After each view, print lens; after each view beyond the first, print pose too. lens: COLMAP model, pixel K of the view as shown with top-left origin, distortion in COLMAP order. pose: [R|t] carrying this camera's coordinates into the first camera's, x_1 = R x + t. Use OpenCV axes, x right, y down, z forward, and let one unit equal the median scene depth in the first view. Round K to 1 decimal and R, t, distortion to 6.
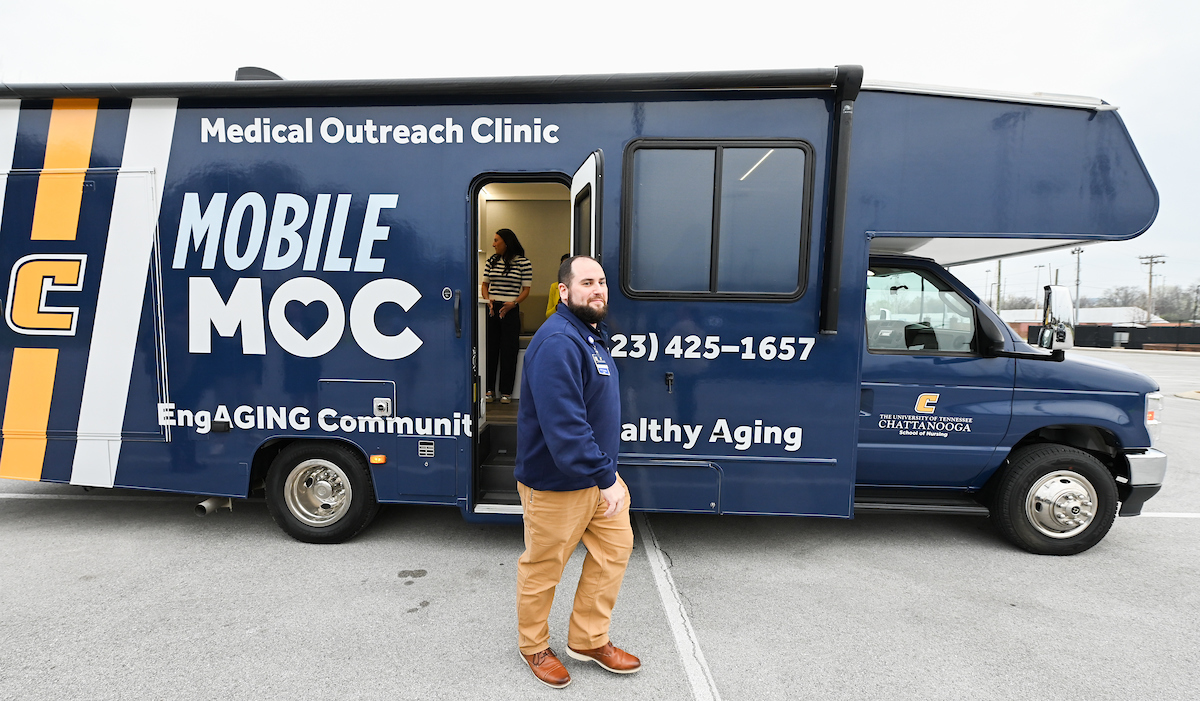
lens RADIAL K [[530.3, 0, 569.6], [0, 530.3, 363.3], [0, 0, 1]] dist [-0.007634, -0.000620]
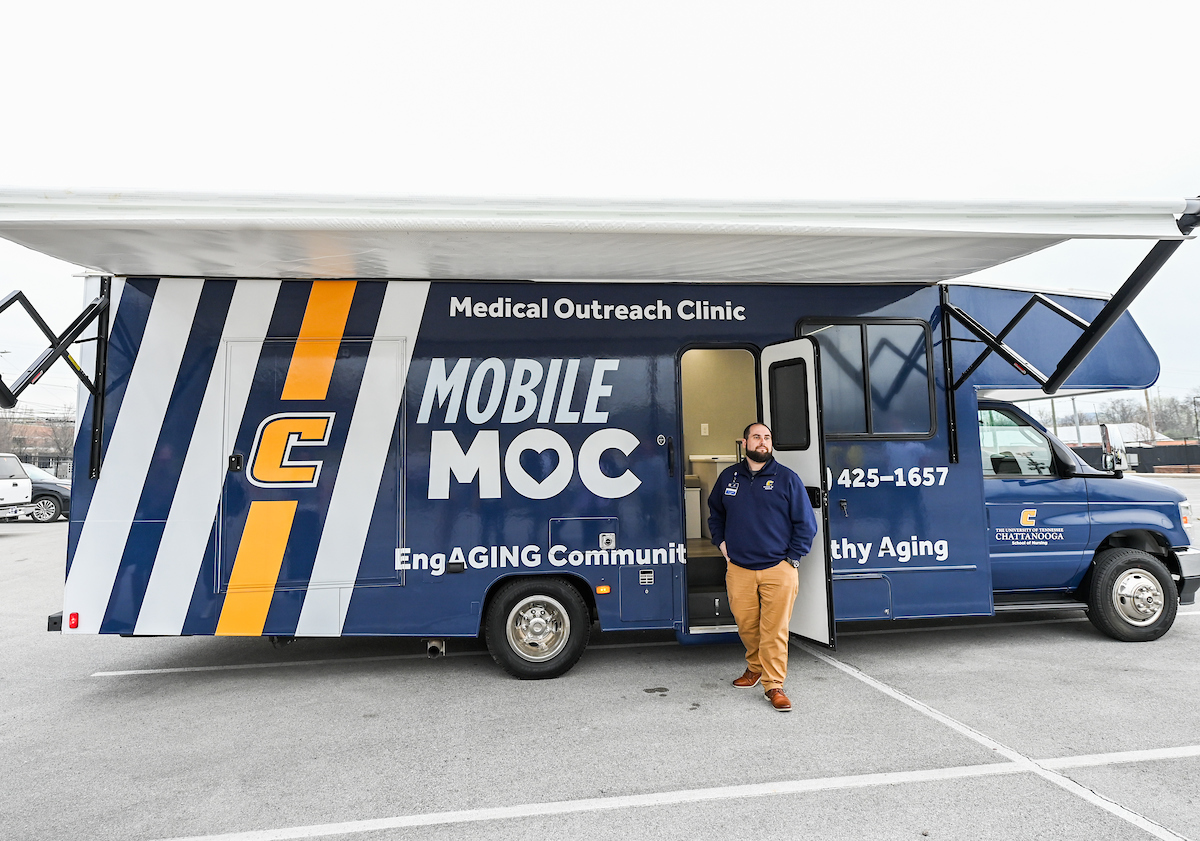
lens RADIAL K [[734.7, 0, 566.5], [0, 734.7, 362.7], [0, 0, 1]] dist [-0.005902, -0.000954]
pose [[0.986749, -0.008403, 0.162034, -0.700105], [0.041825, 0.978082, -0.203976, 0.026450], [-0.156769, 0.208050, 0.965473, -0.592276]]
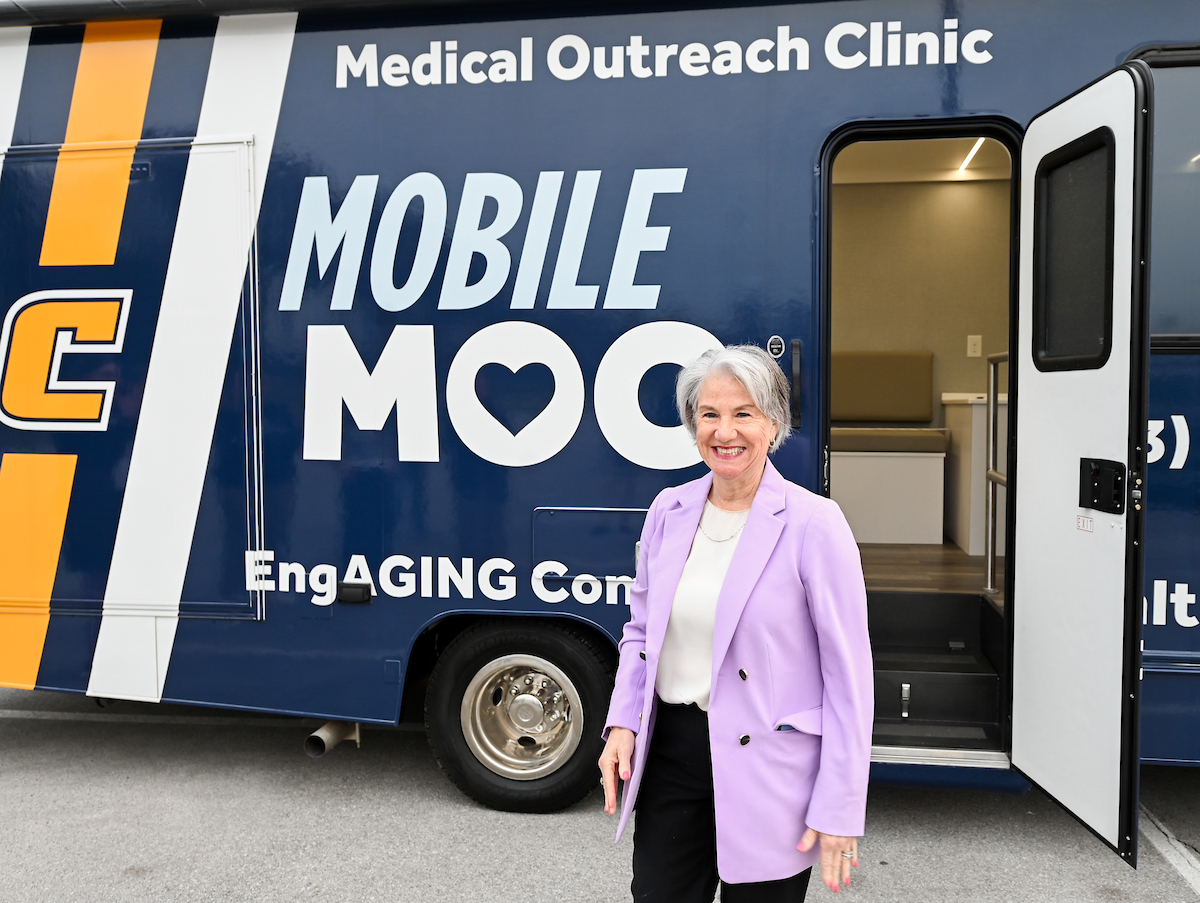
lens RADIAL K [[919.3, 0, 683.3], [0, 919.3, 434.5], [0, 0, 1]] dist [-0.000886, -0.001373]
pose [[0.996713, -0.008953, -0.080512, -0.247714], [0.005003, 0.998780, -0.049130, 0.003139], [0.080854, 0.048566, 0.995542, 0.065359]]
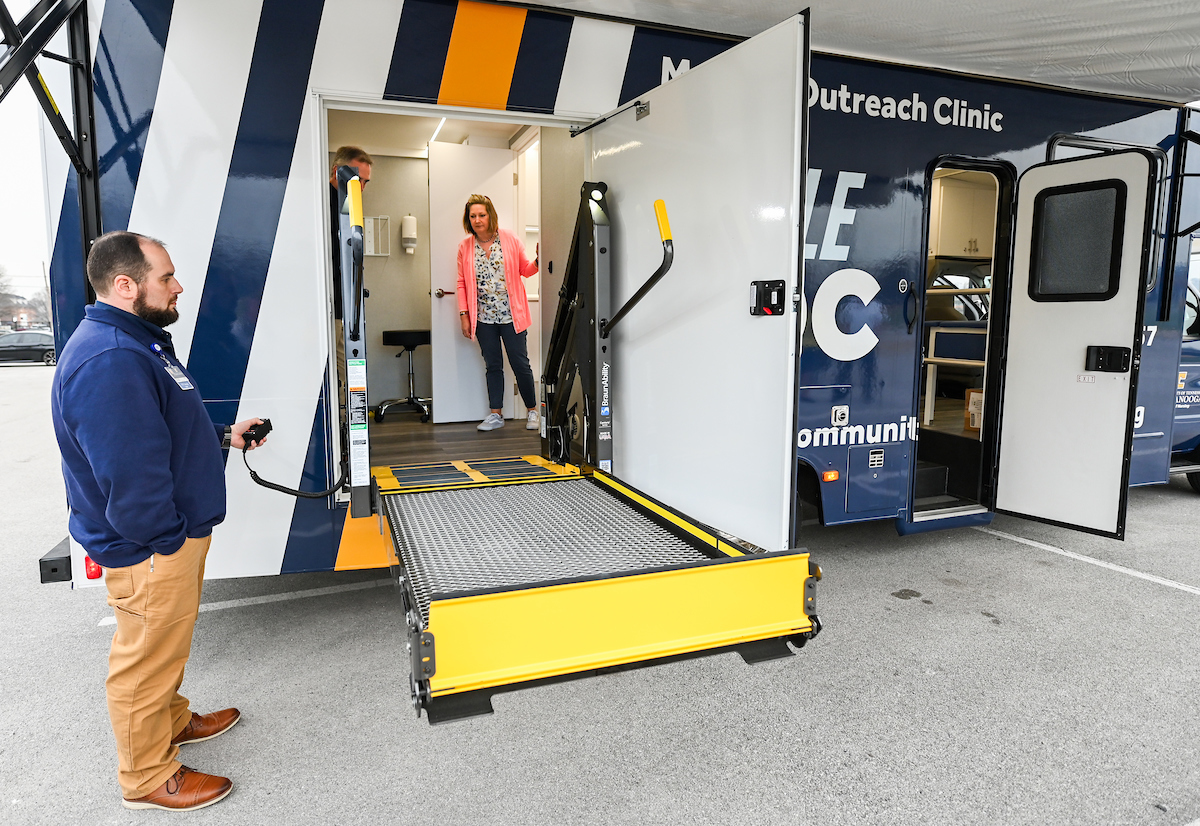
lens RADIAL K [[643.6, 0, 539.9], [0, 643.6, 382.4], [0, 0, 1]] dist [-0.008930, 0.001839]
pose [[0.933842, -0.052229, 0.353851, -1.202581], [0.047880, 0.998631, 0.021039, -0.018207], [-0.354466, -0.002705, 0.935065, 0.185325]]
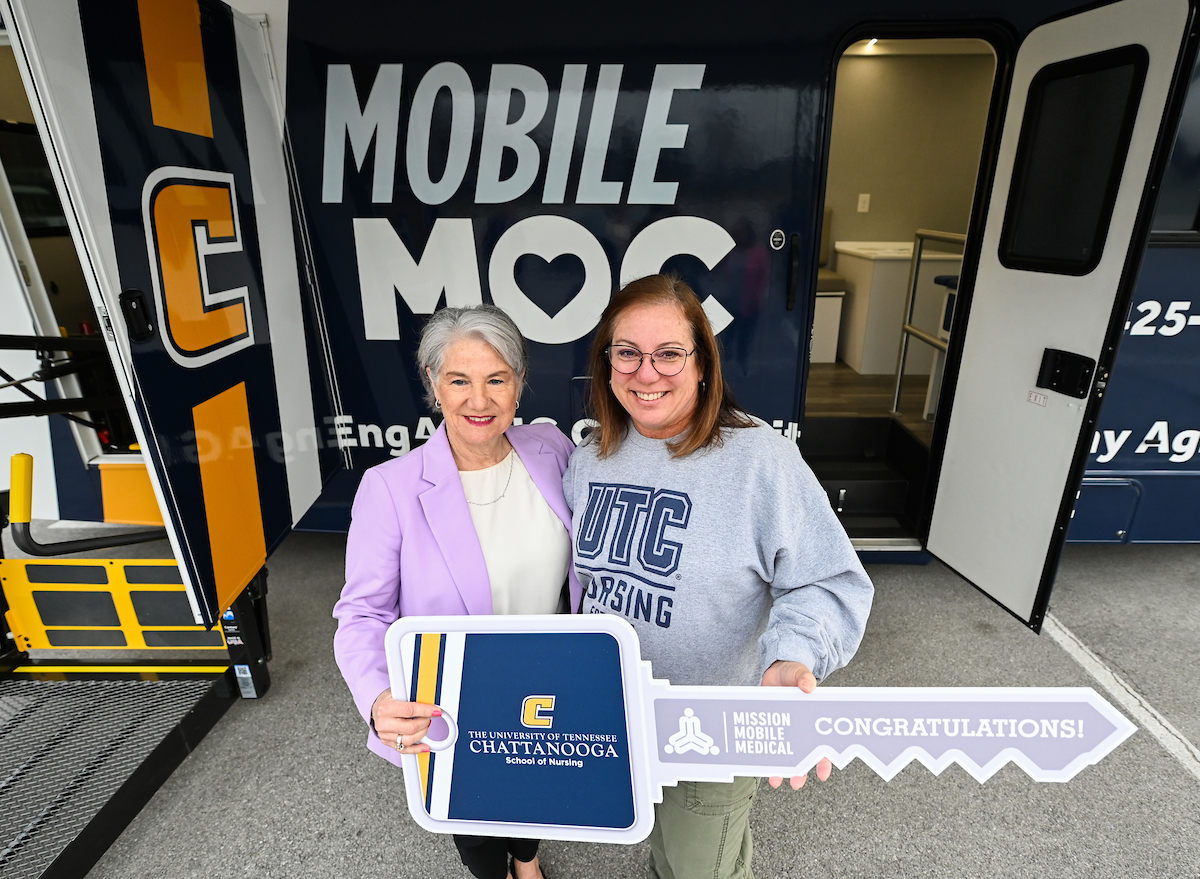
lens RADIAL K [[622.2, 0, 641.8], [0, 622.2, 449.1], [0, 0, 1]] dist [-0.004466, -0.002060]
pose [[0.999325, -0.028259, 0.023478, -0.412898], [0.020686, 0.960909, 0.276092, -0.098190], [-0.030362, -0.275420, 0.960844, 0.221201]]
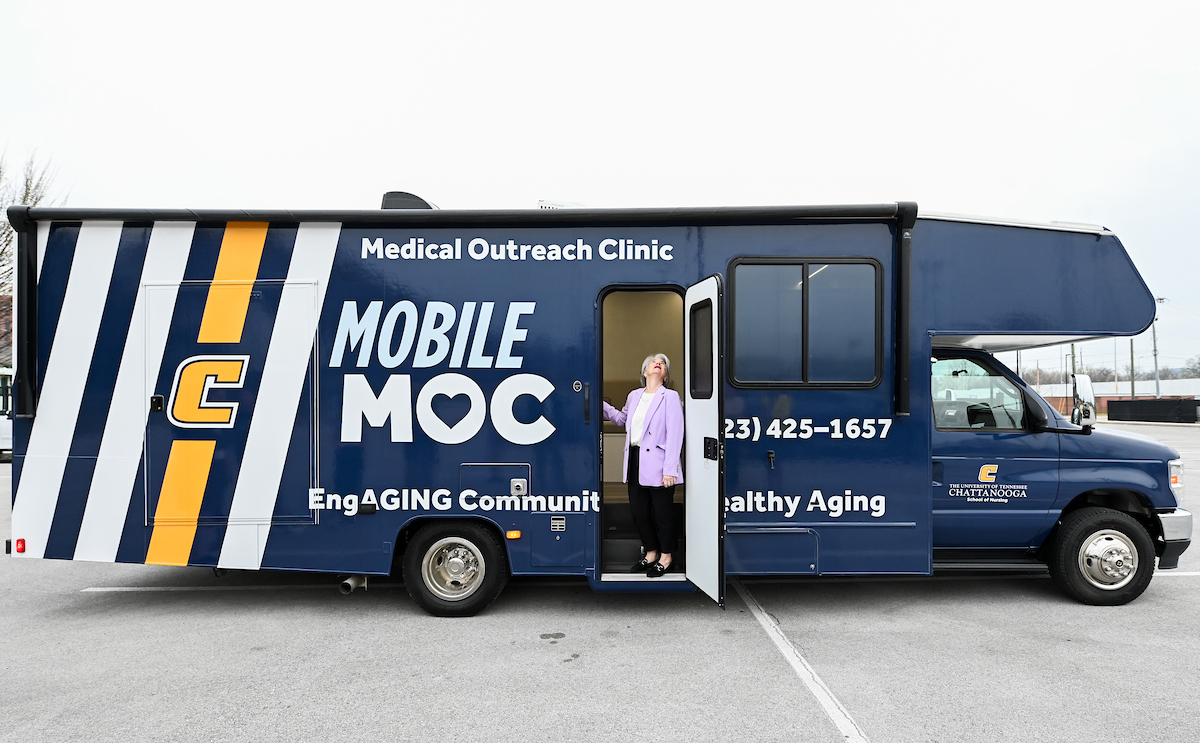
lens RADIAL K [[619.9, 0, 628.8], [0, 619.9, 393.5], [0, 0, 1]] dist [-0.005611, -0.002476]
pose [[0.998524, -0.014977, 0.052199, -0.188074], [0.019840, 0.995382, -0.093922, 0.013350], [-0.050551, 0.094819, 0.994210, -0.341197]]
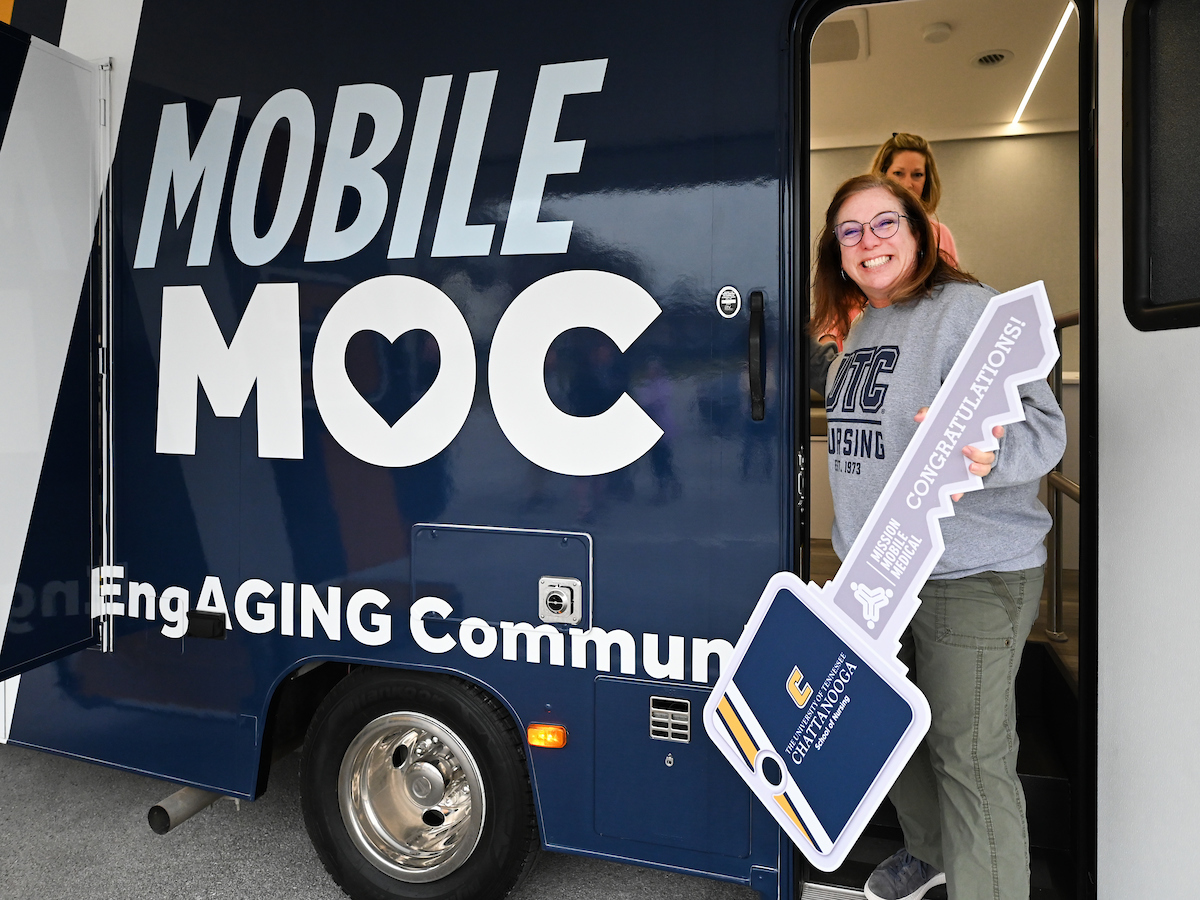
lens RADIAL K [[749.4, 0, 701.0], [0, 749.4, 381.0], [0, 0, 1]] dist [-0.003798, -0.001019]
pose [[0.980763, -0.011875, -0.194841, -0.146118], [-0.005874, 0.995900, -0.090265, -0.027750], [0.195114, 0.089674, 0.976672, 0.478325]]
